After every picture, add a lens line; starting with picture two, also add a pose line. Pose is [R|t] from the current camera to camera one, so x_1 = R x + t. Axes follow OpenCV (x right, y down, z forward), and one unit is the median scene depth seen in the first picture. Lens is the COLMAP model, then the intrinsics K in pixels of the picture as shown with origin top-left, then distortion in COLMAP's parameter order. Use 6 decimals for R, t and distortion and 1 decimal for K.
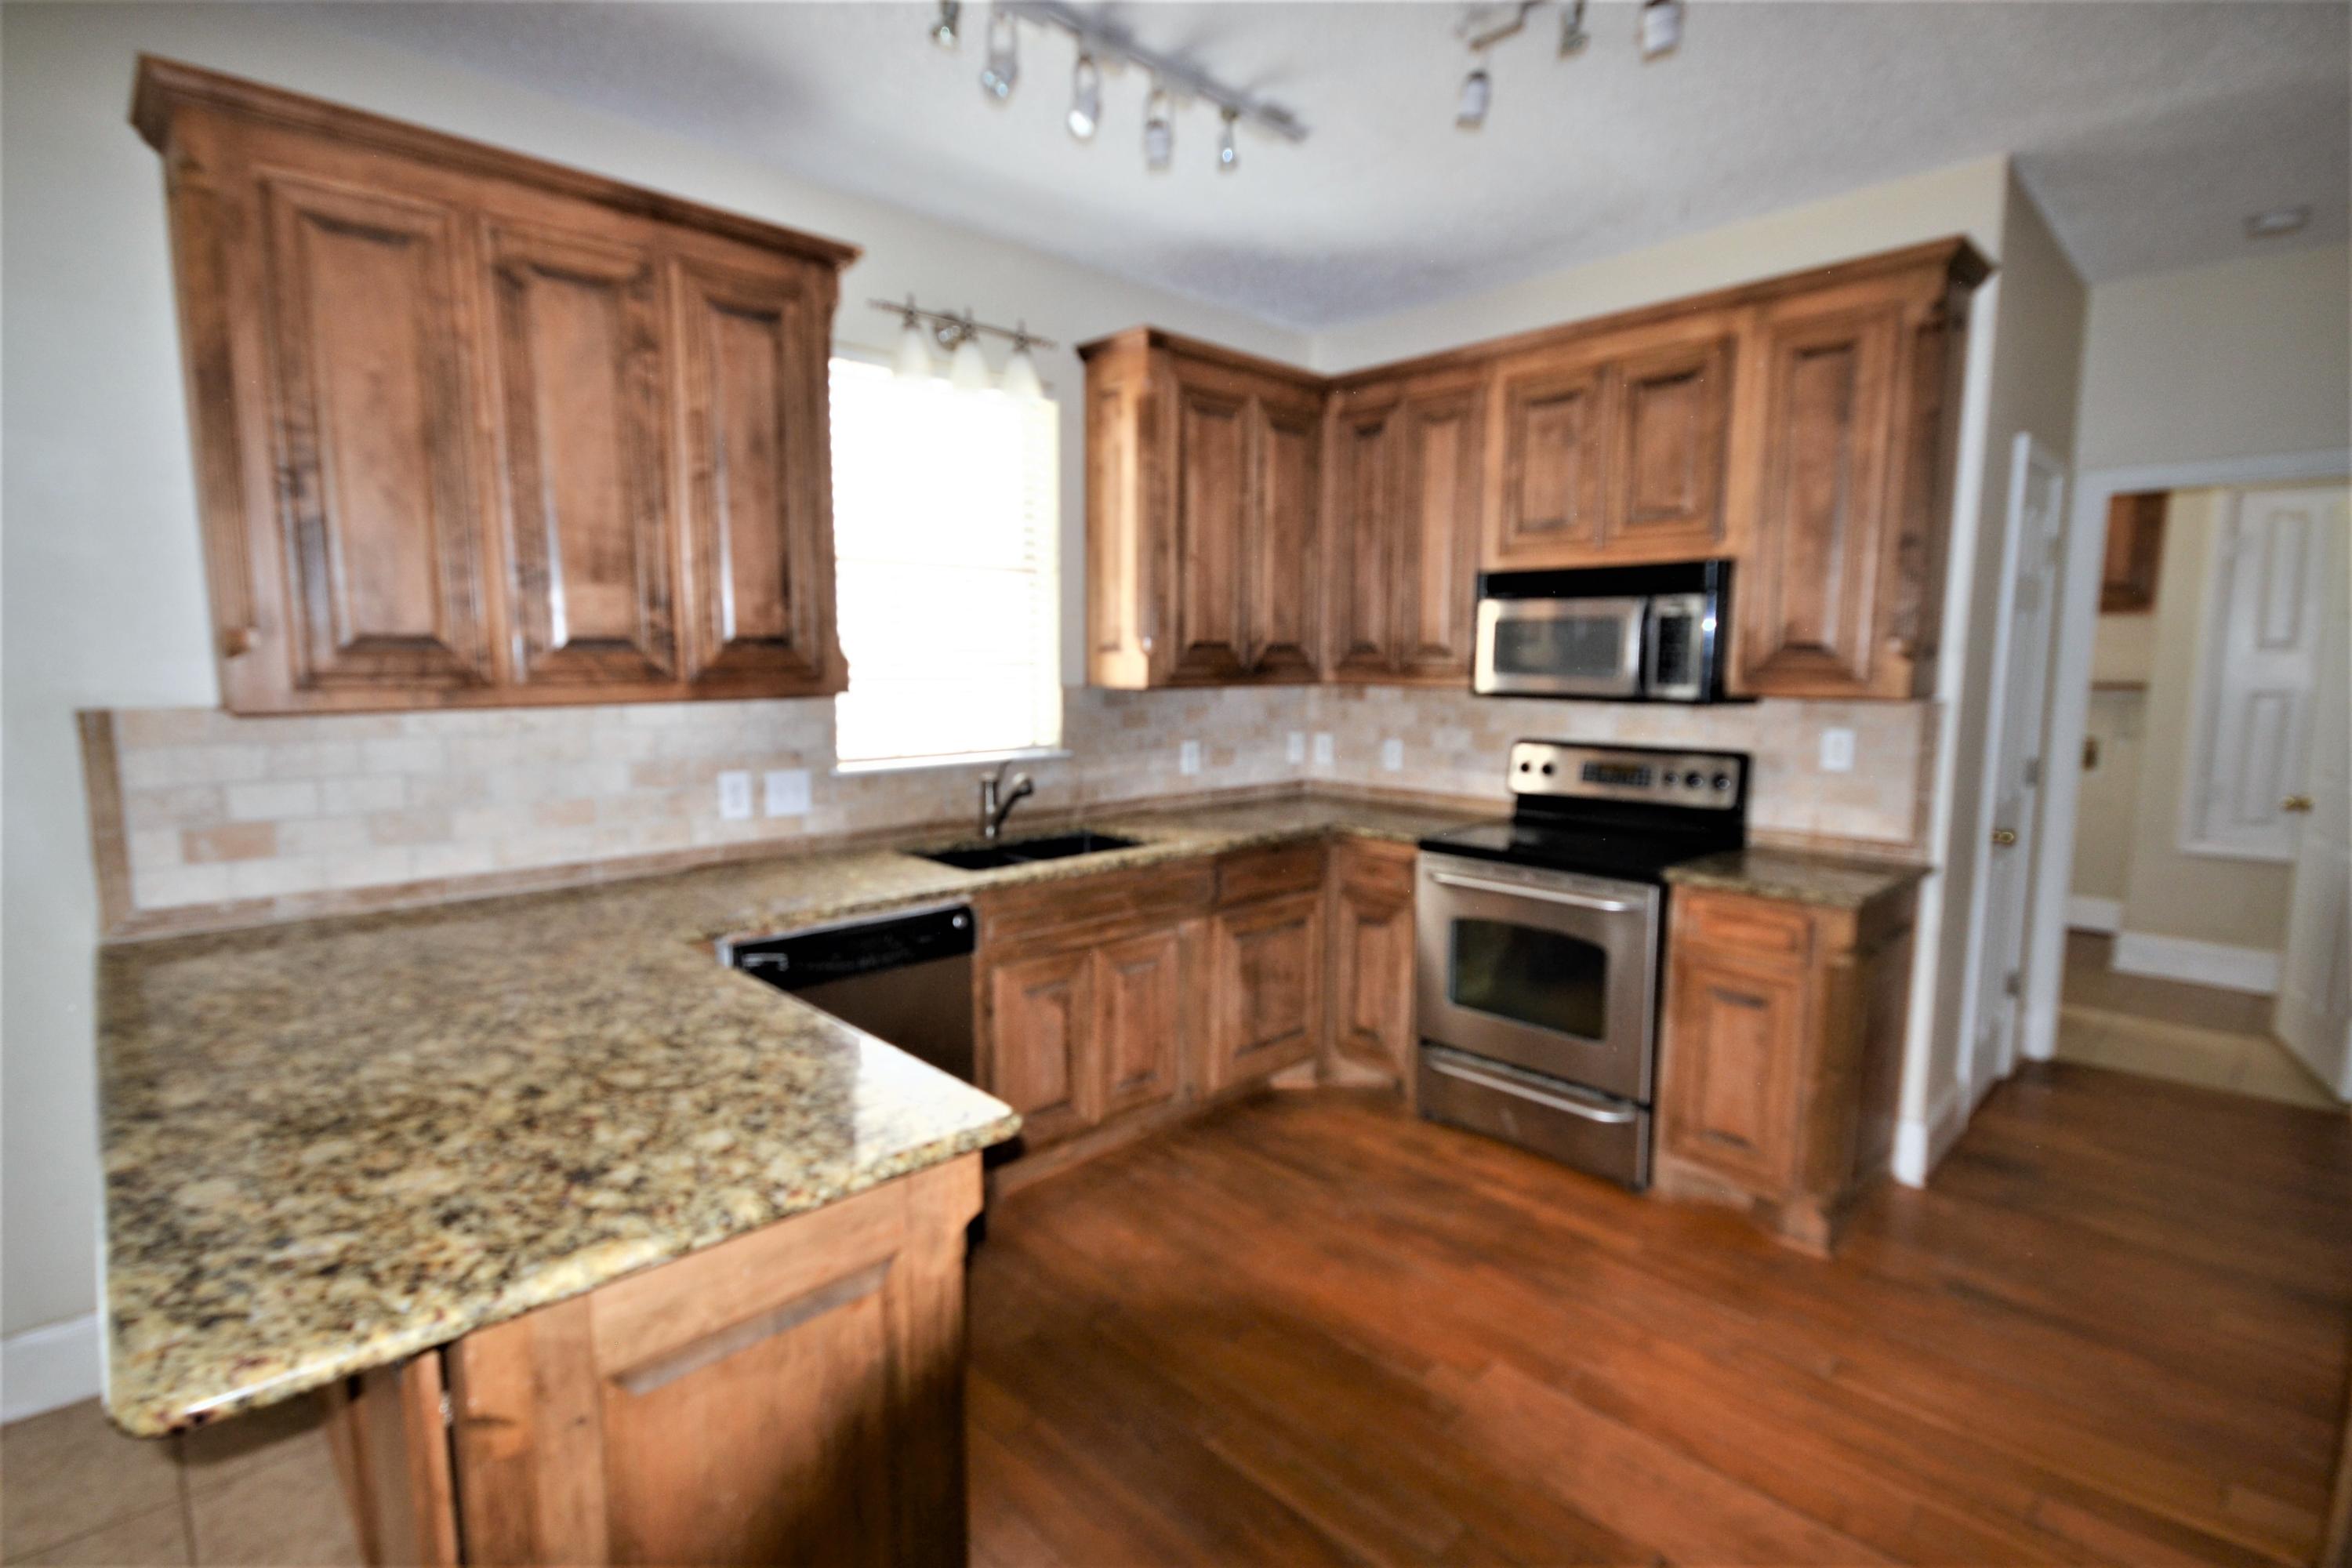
lens RADIAL K [[1119.3, 0, 1163.7], [0, 1119.3, 791.6], [0, 0, 1]] dist [0.019058, -0.011128]
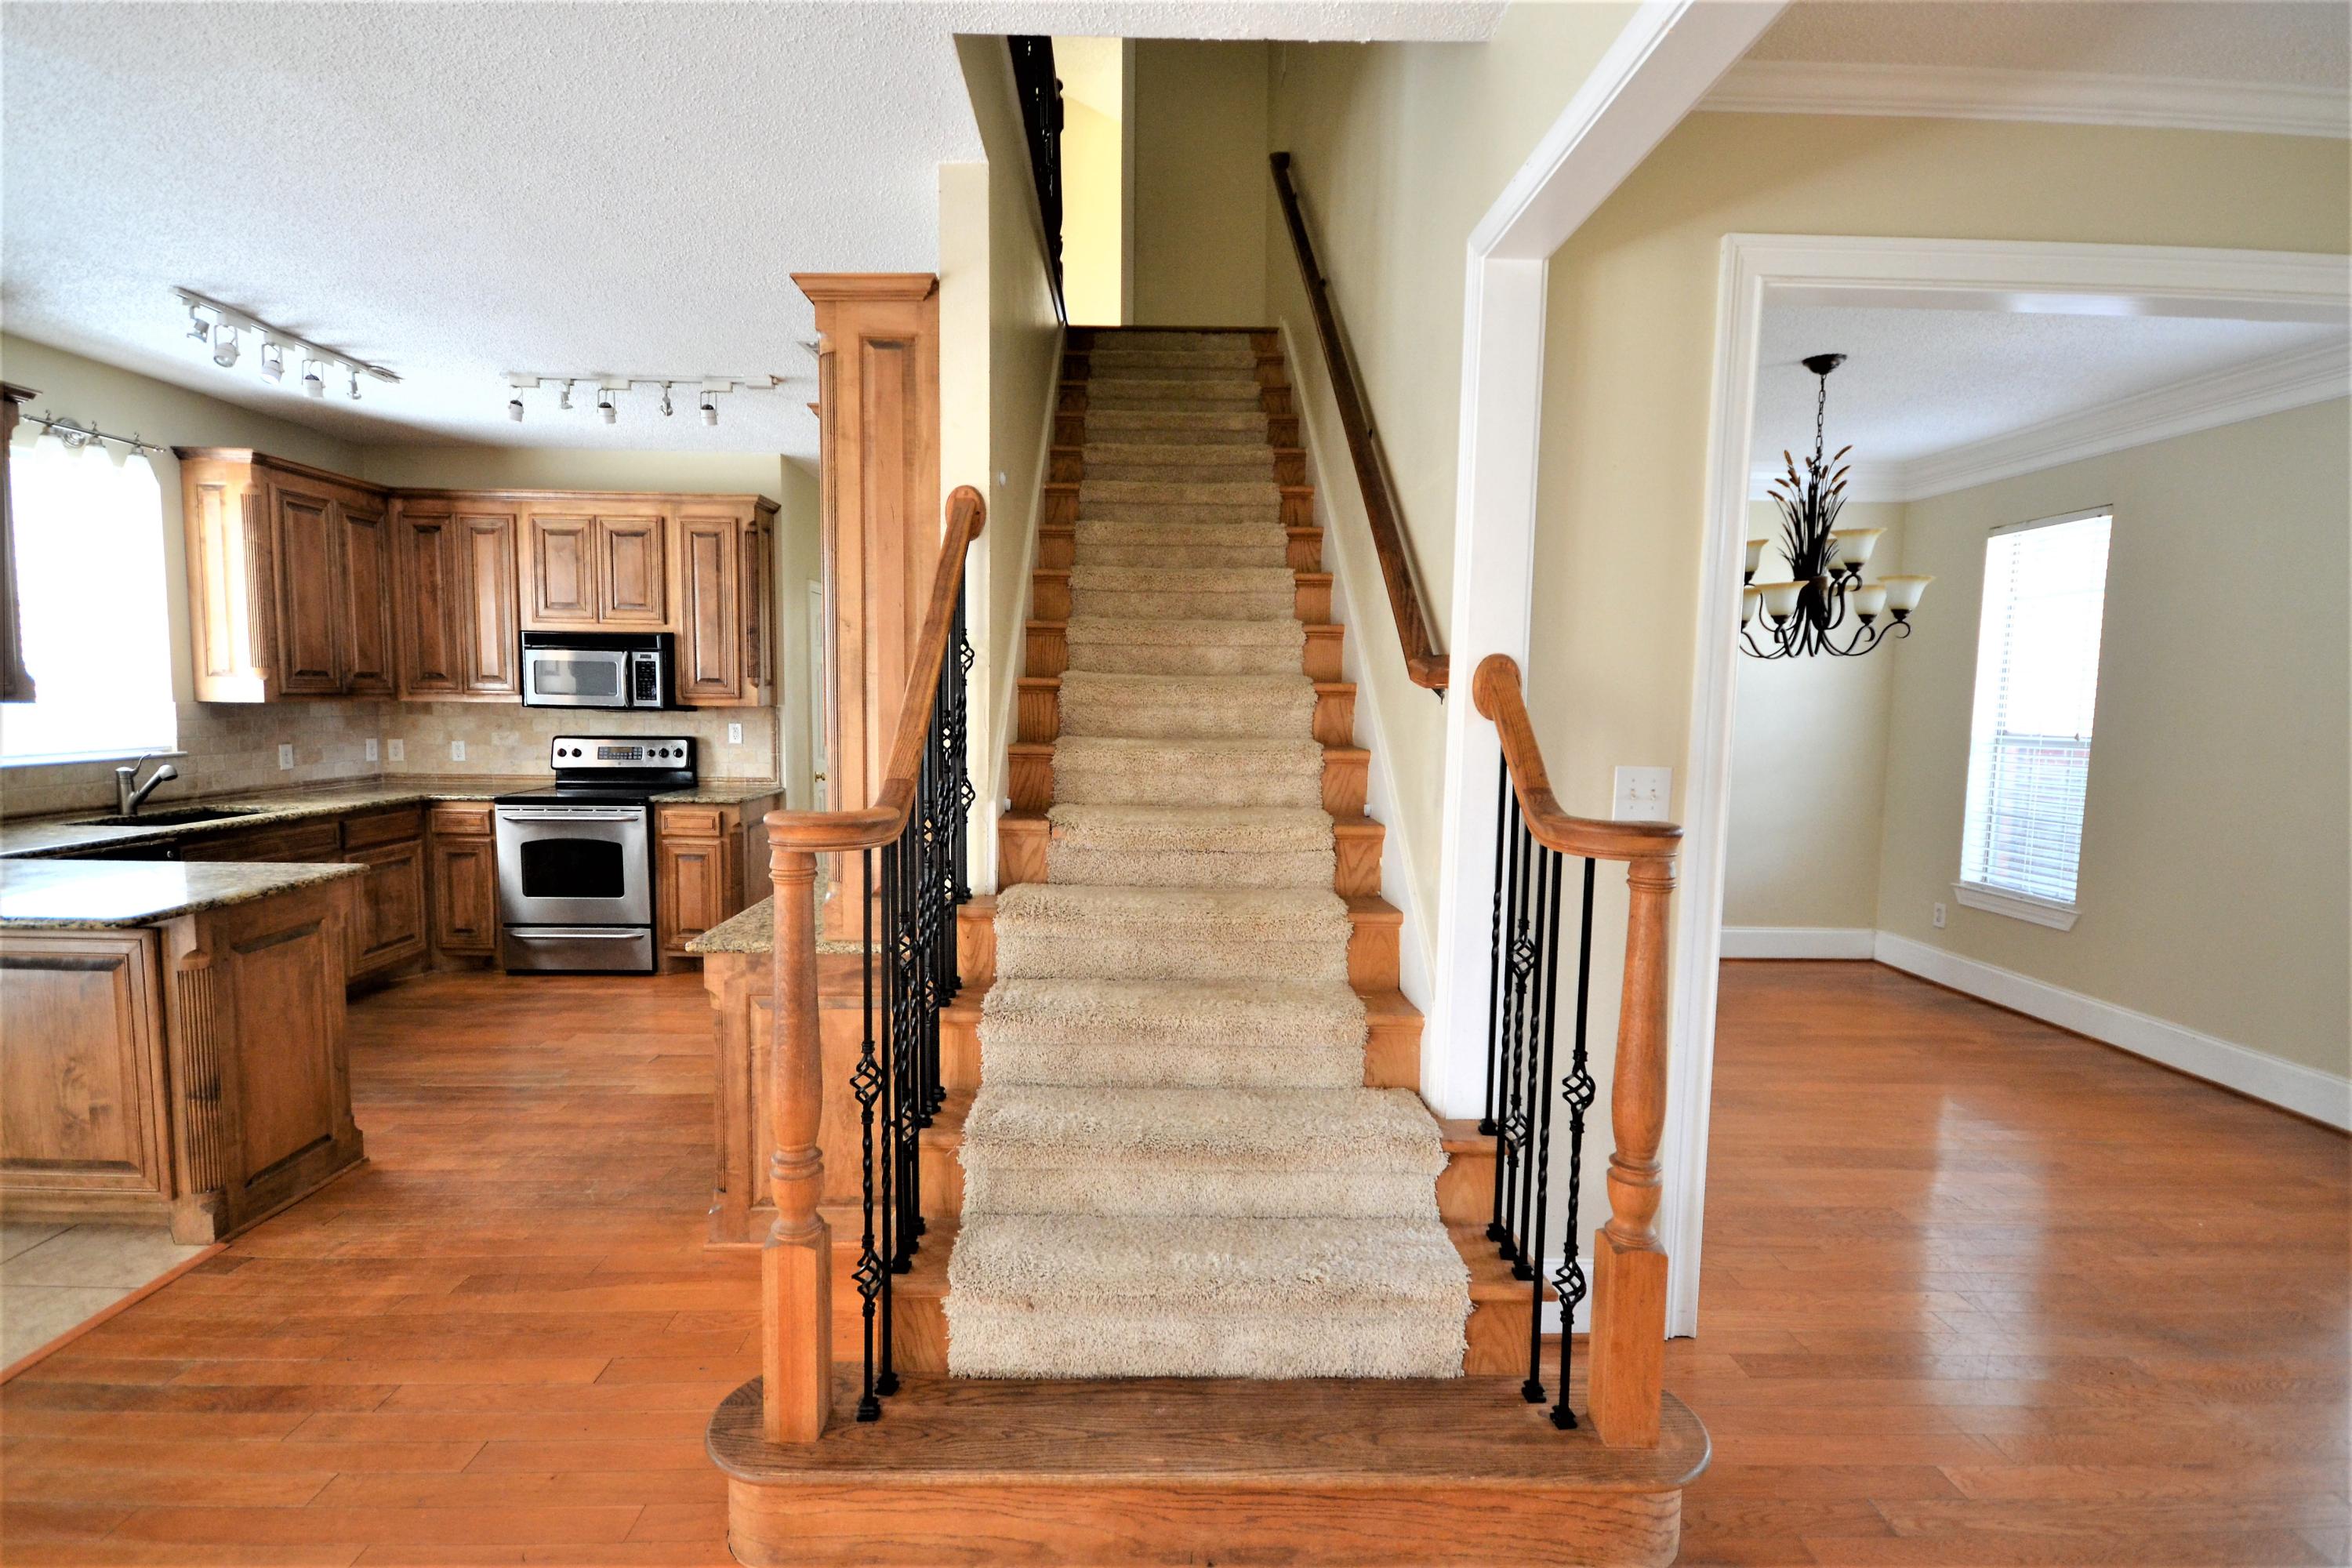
lens RADIAL K [[1119.3, 0, 1163.7], [0, 1119.3, 791.6], [0, 0, 1]] dist [0.019058, -0.011128]
pose [[0.677244, -0.059443, 0.733353, -0.323246], [0.081143, 0.996685, 0.005854, 0.110331], [-0.731270, 0.055542, 0.679823, -0.840399]]
